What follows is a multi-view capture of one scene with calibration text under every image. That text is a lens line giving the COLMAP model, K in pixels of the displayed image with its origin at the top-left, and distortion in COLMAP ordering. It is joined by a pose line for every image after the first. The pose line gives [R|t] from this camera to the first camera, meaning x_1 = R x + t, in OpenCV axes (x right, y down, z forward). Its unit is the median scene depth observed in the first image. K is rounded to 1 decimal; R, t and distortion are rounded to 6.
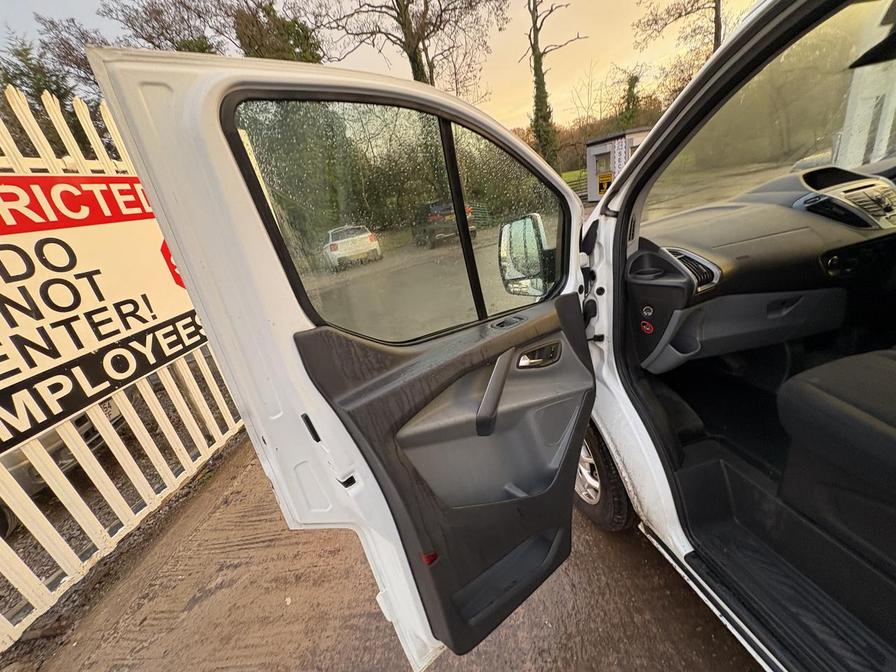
lens RADIAL K [[355.9, 0, 448.8], [0, 355.9, 335.2], [0, 0, 1]] dist [0.003067, -0.000749]
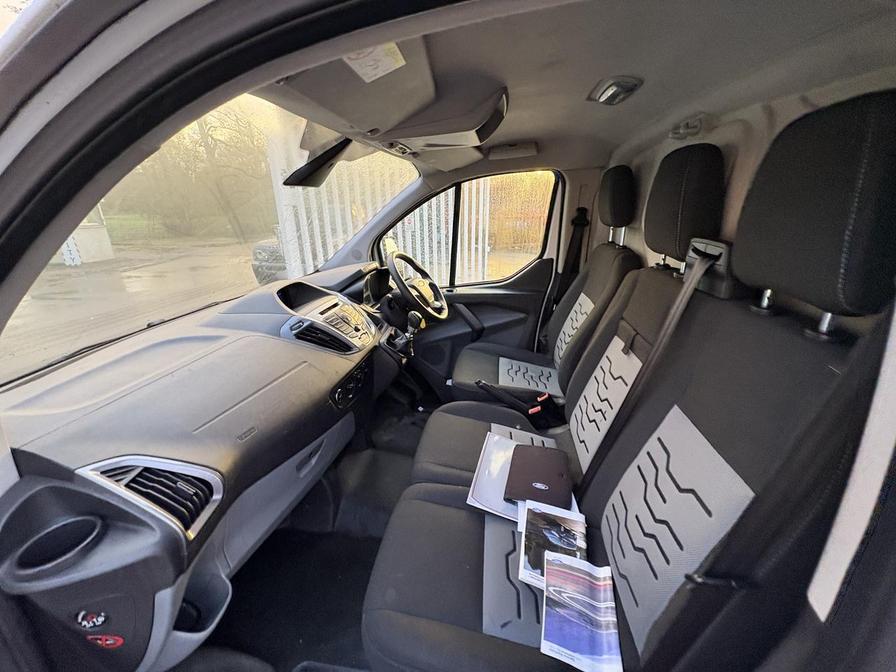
lens RADIAL K [[355.9, 0, 448.7], [0, 355.9, 336.1], [0, 0, 1]] dist [0.003067, -0.000749]
pose [[0.349280, -0.147303, 0.925368, 0.366096], [0.297380, 0.953937, 0.039605, -0.281107], [-0.888577, 0.261353, 0.376996, 0.374981]]
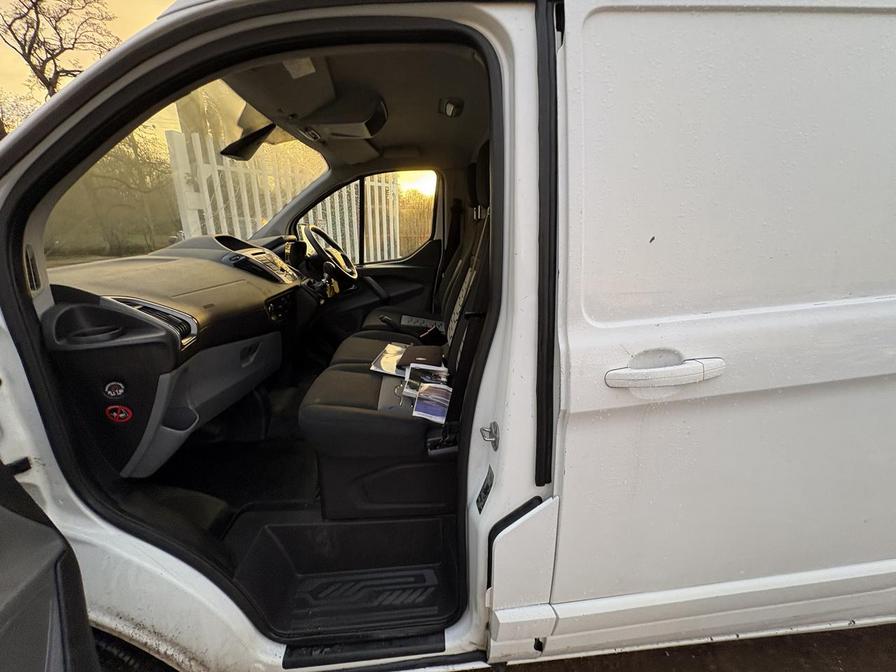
lens RADIAL K [[355.9, 0, 448.4], [0, 355.9, 338.3], [0, 0, 1]] dist [0.003067, -0.000749]
pose [[0.133861, -0.103113, 0.985621, -0.000663], [0.336169, 0.940325, 0.052718, 0.017080], [-0.932240, 0.324278, 0.160536, 0.288565]]
